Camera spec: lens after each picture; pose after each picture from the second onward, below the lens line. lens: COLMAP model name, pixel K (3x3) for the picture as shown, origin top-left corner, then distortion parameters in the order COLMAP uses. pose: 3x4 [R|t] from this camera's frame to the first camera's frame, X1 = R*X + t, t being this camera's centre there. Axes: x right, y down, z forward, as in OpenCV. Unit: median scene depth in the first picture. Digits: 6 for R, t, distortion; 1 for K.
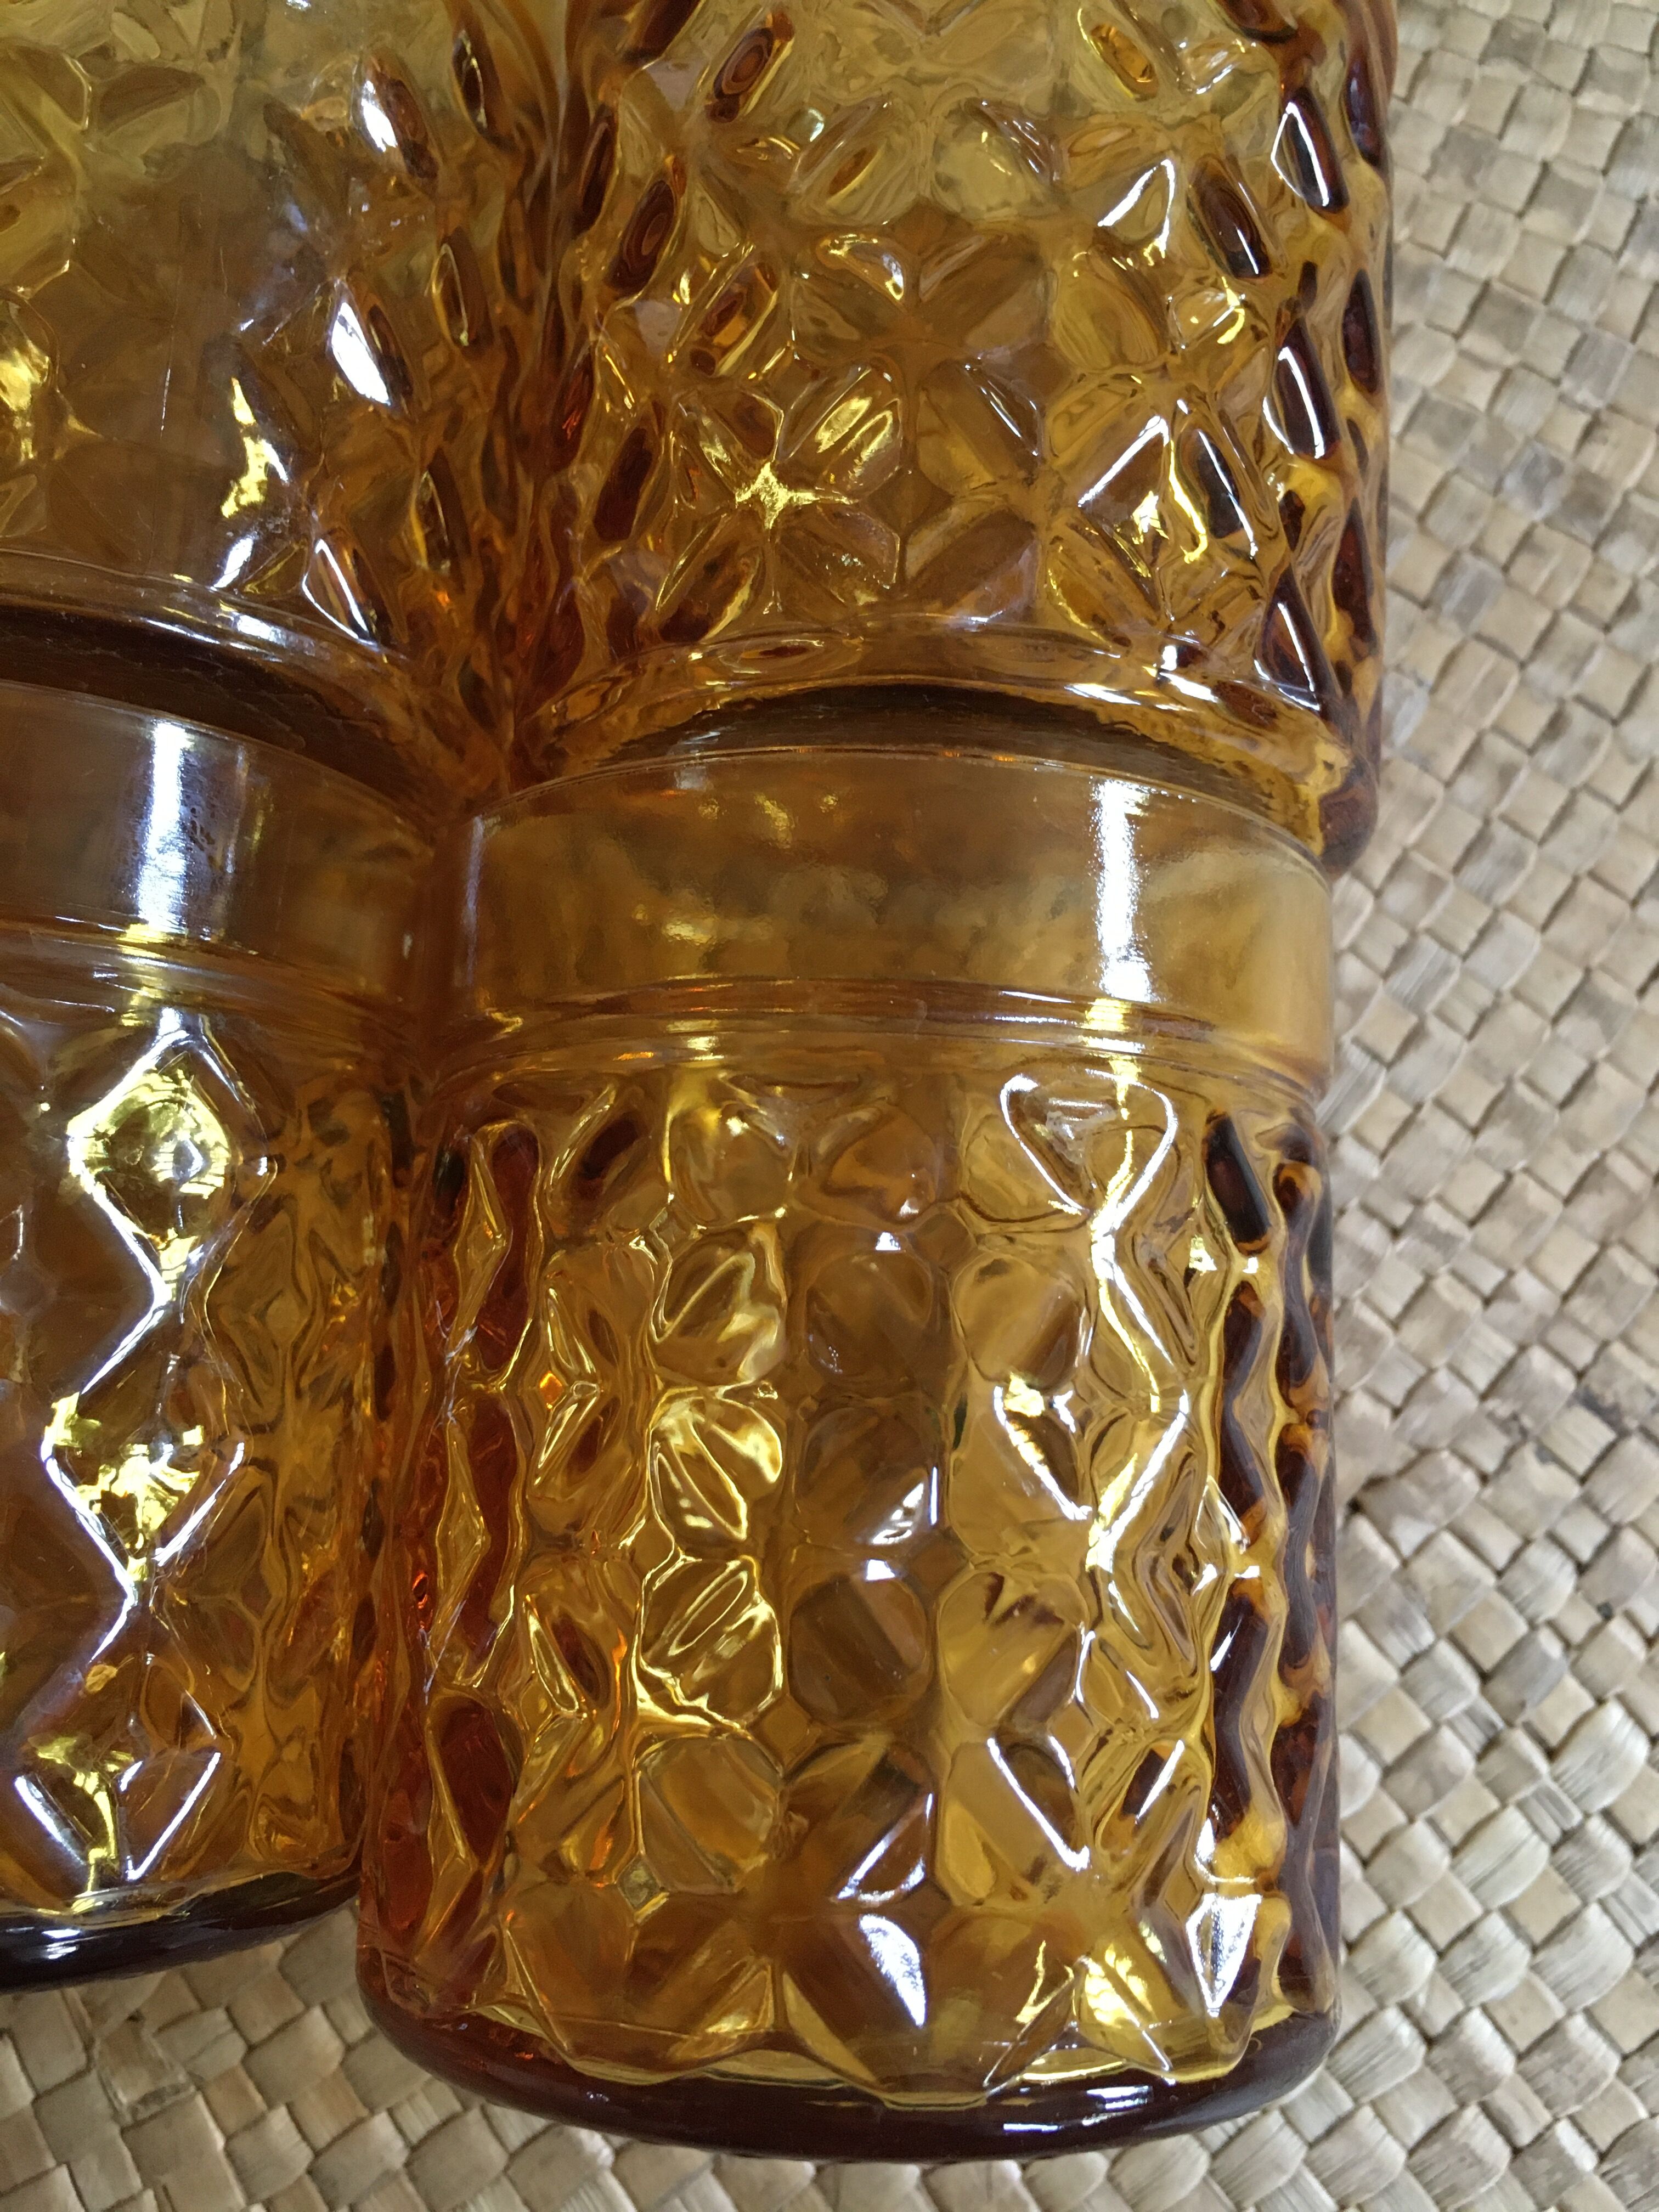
lens RADIAL K [[1923.2, 0, 861.8], [0, 1923.2, 1121.2], [0, 0, 1]] dist [0.070415, -0.116496]
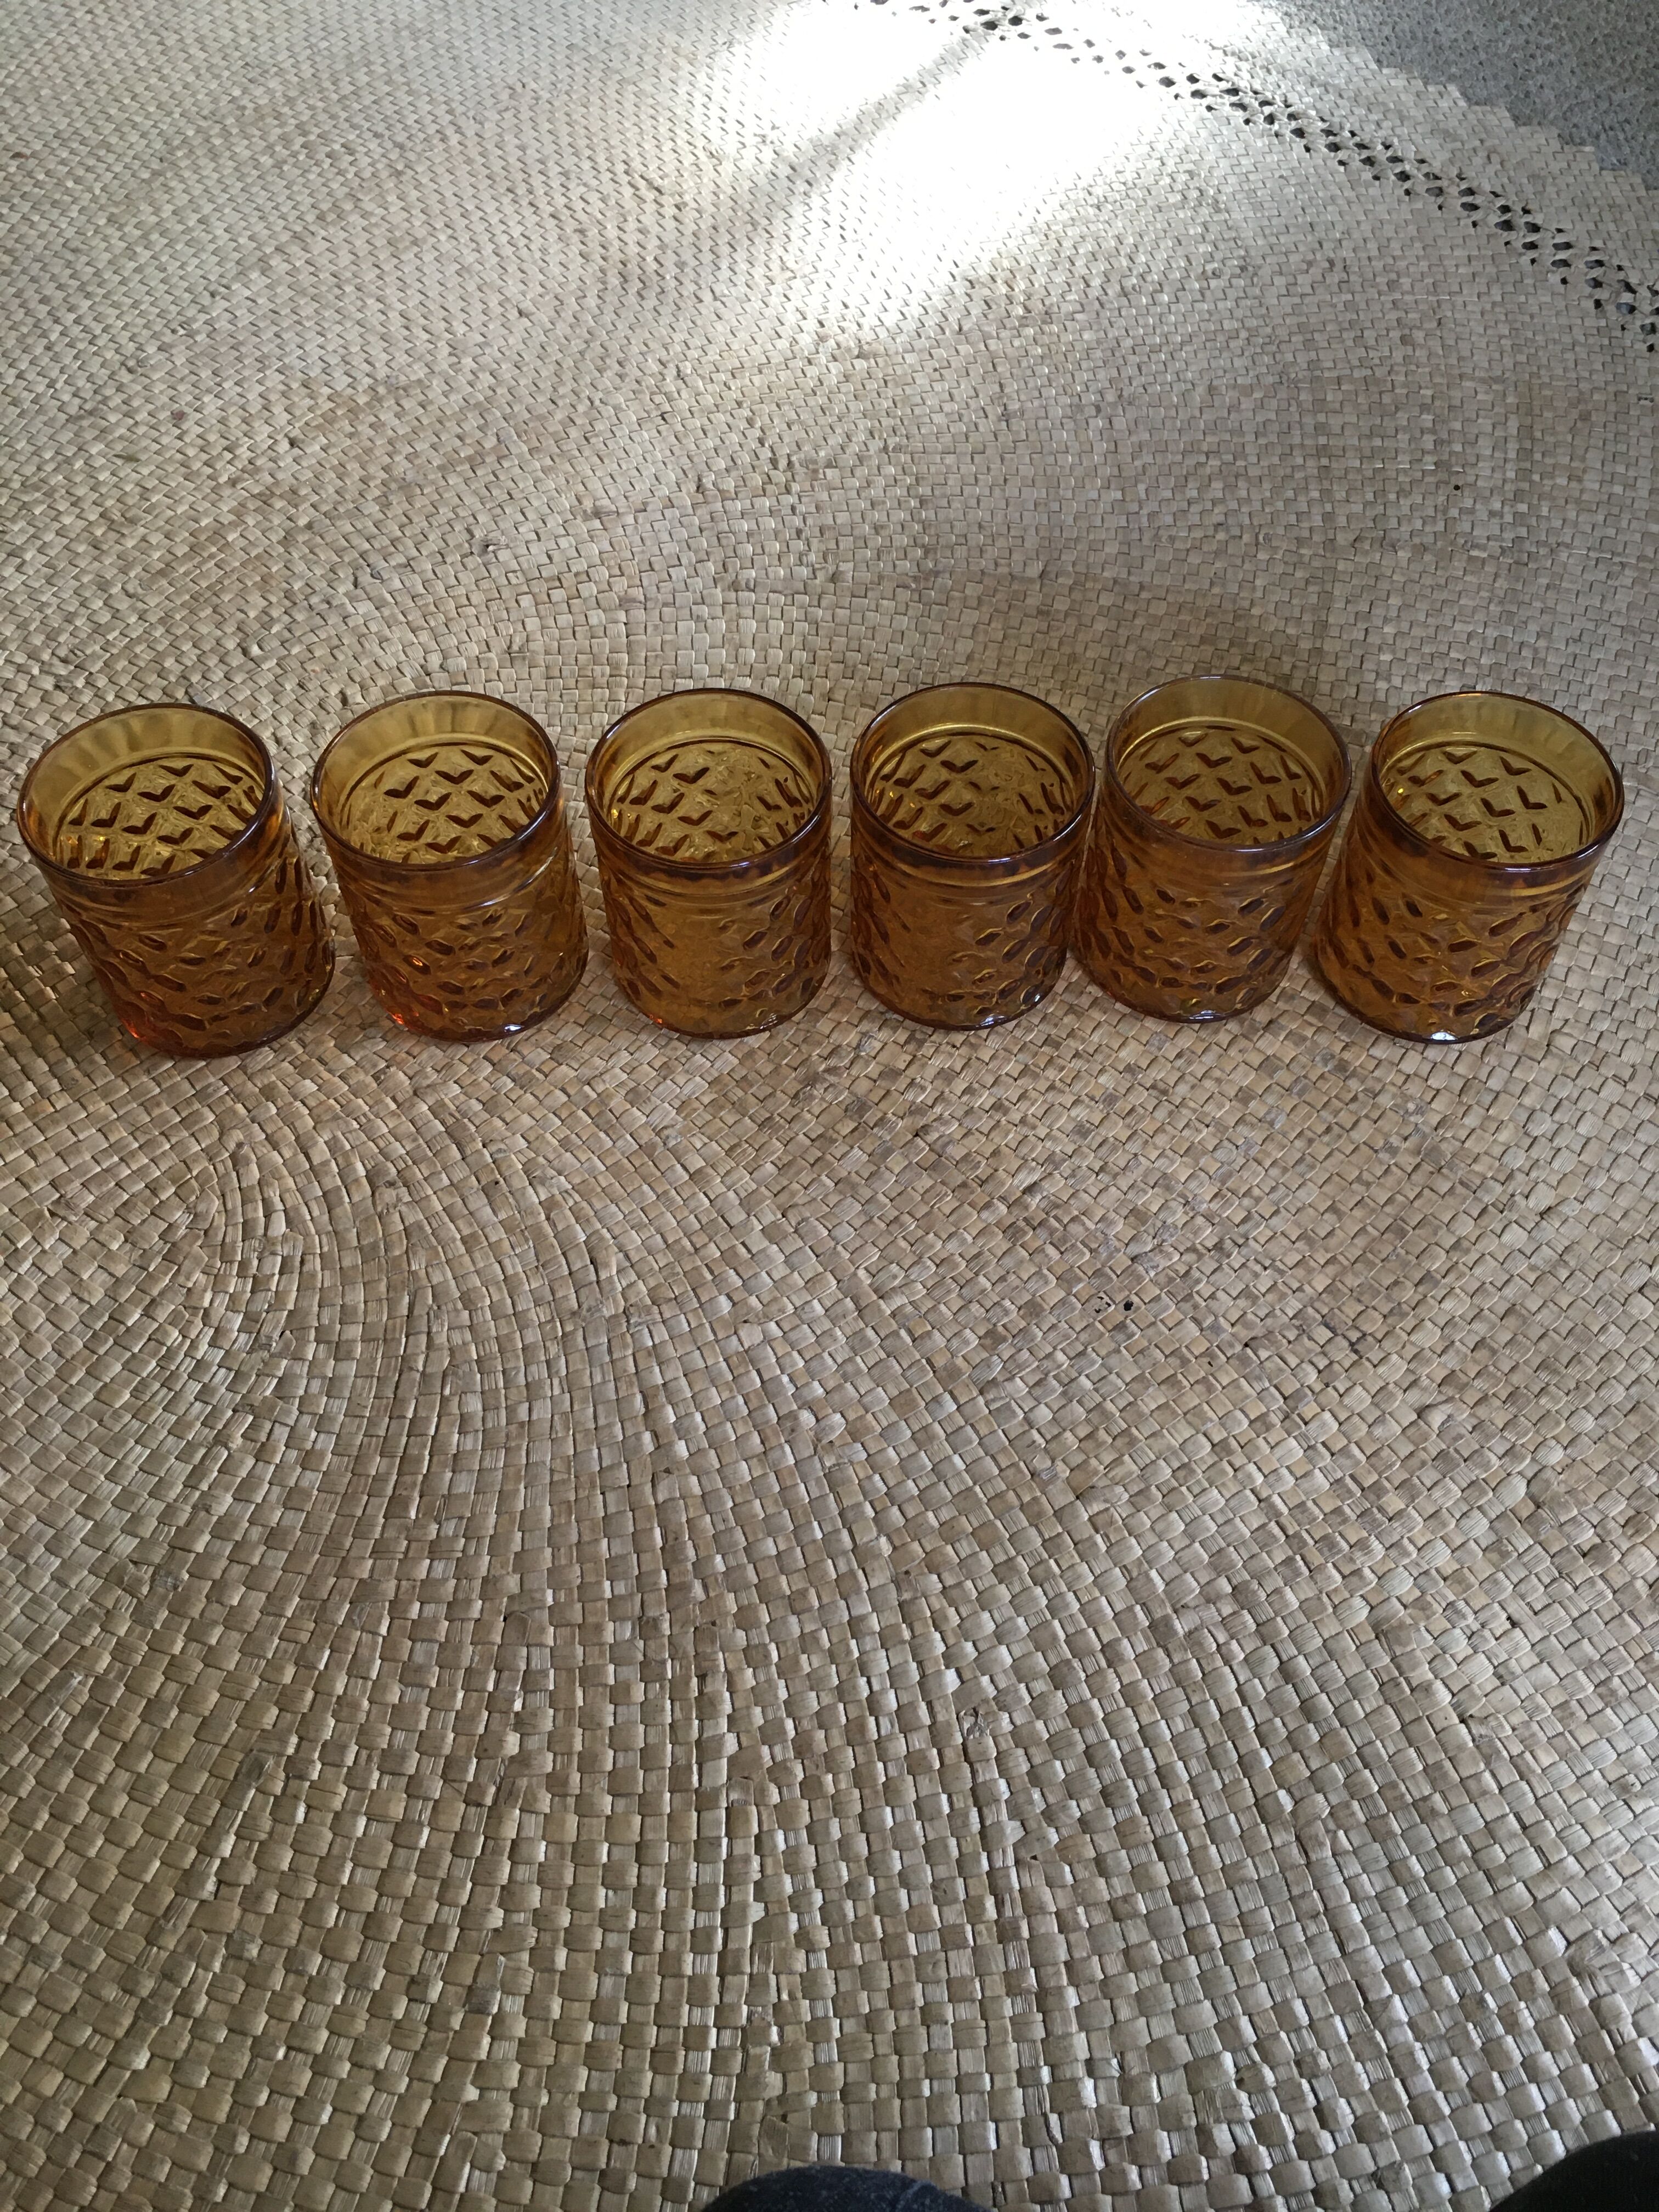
lens RADIAL K [[1923.2, 0, 849.1], [0, 1923.2, 1125.6], [0, 0, 1]] dist [0.070415, -0.116496]
pose [[0.990816, 0.128663, -0.041577, -0.279567], [-0.134634, 0.910321, -0.391395, 1.156020], [-0.012510, 0.393398, 0.919283, -1.905144]]
